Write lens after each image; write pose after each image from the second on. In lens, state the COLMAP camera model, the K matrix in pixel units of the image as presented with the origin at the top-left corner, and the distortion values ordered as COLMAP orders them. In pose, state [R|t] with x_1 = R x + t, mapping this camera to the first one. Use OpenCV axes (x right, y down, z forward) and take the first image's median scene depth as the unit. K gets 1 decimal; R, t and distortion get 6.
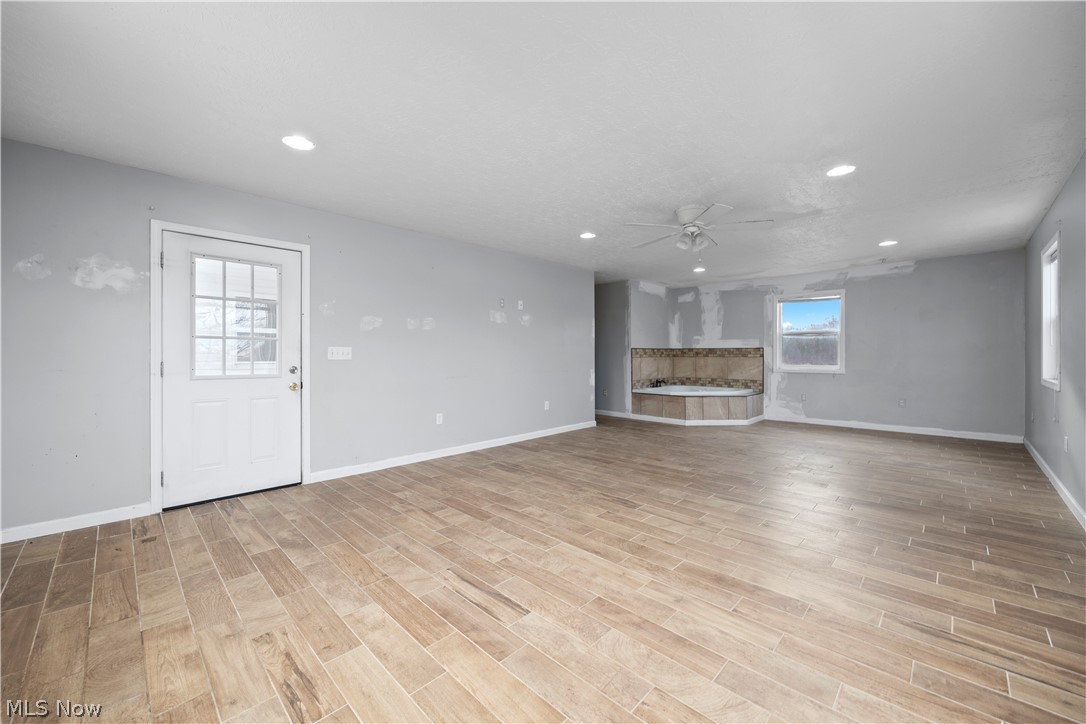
lens RADIAL K [[420.6, 0, 548.3], [0, 420.6, 354.4], [0, 0, 1]] dist [-0.009650, 0.000030]
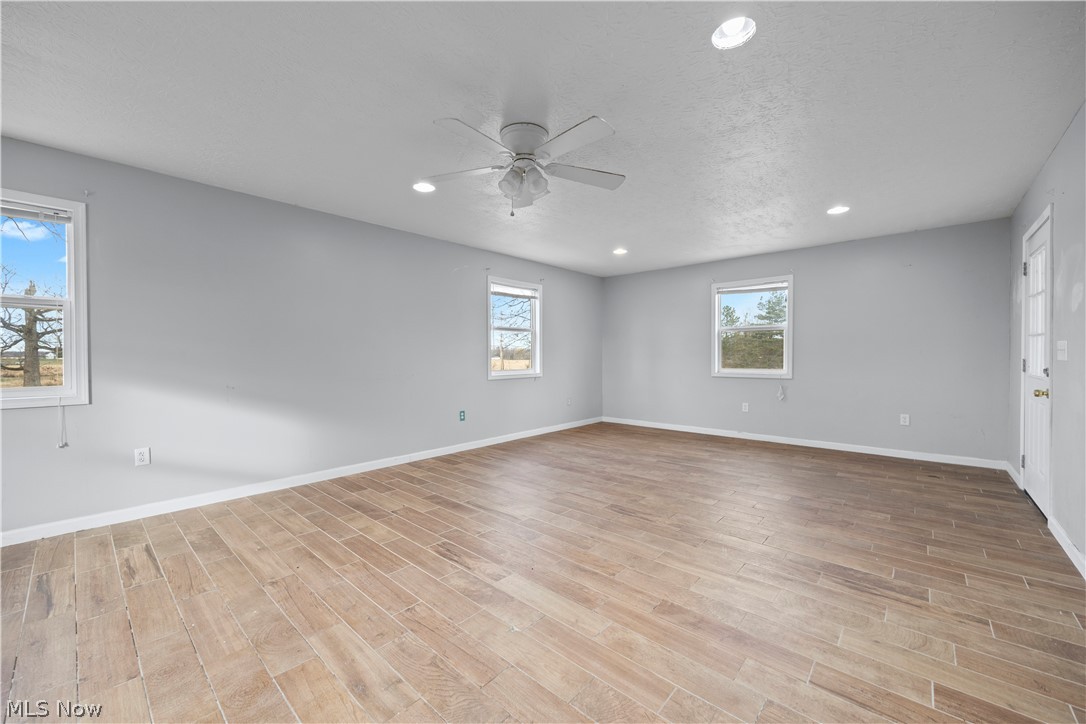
lens RADIAL K [[423.4, 0, 539.8], [0, 423.4, 357.8], [0, 0, 1]] dist [-0.002506, -0.000113]
pose [[-0.999745, 0.006784, -0.021524, 0.380045], [0.006717, 0.999972, 0.003182, 0.001392], [0.021545, 0.003036, -0.999763, 1.920712]]
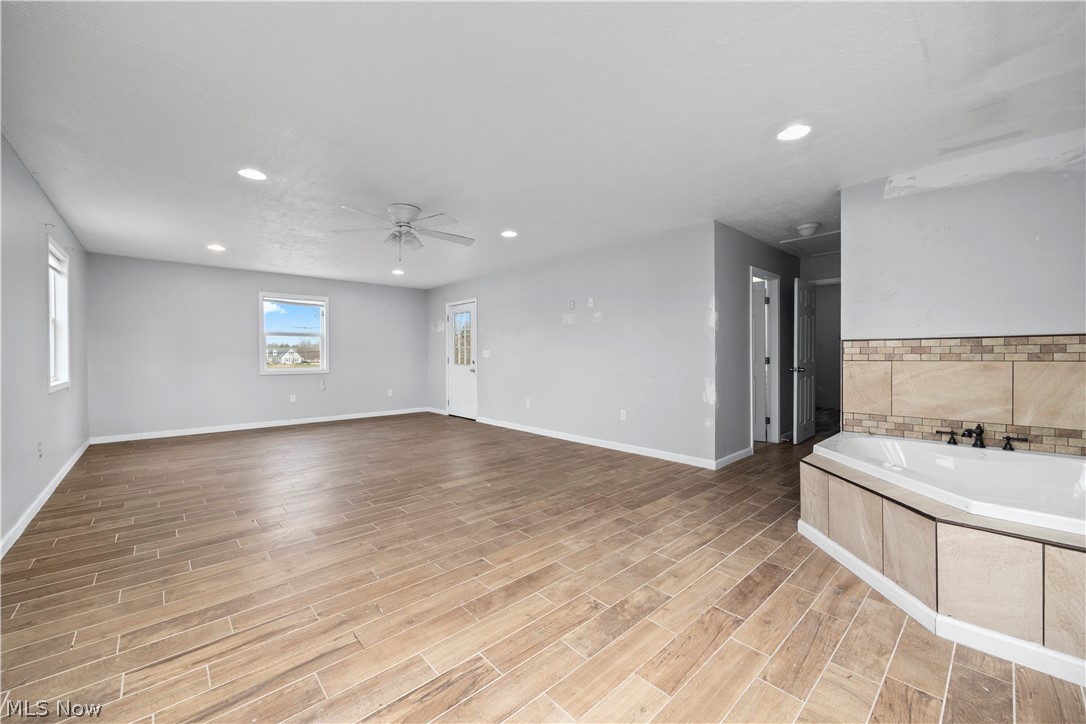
lens RADIAL K [[429.8, 0, 541.7], [0, 429.8, 358.6], [0, 0, 1]] dist [-0.000203, -0.000192]
pose [[-0.068013, 0.012260, -0.997609, 1.539049], [0.005225, 0.999915, 0.011933, -0.004398], [0.997671, -0.004401, -0.068072, 1.605618]]
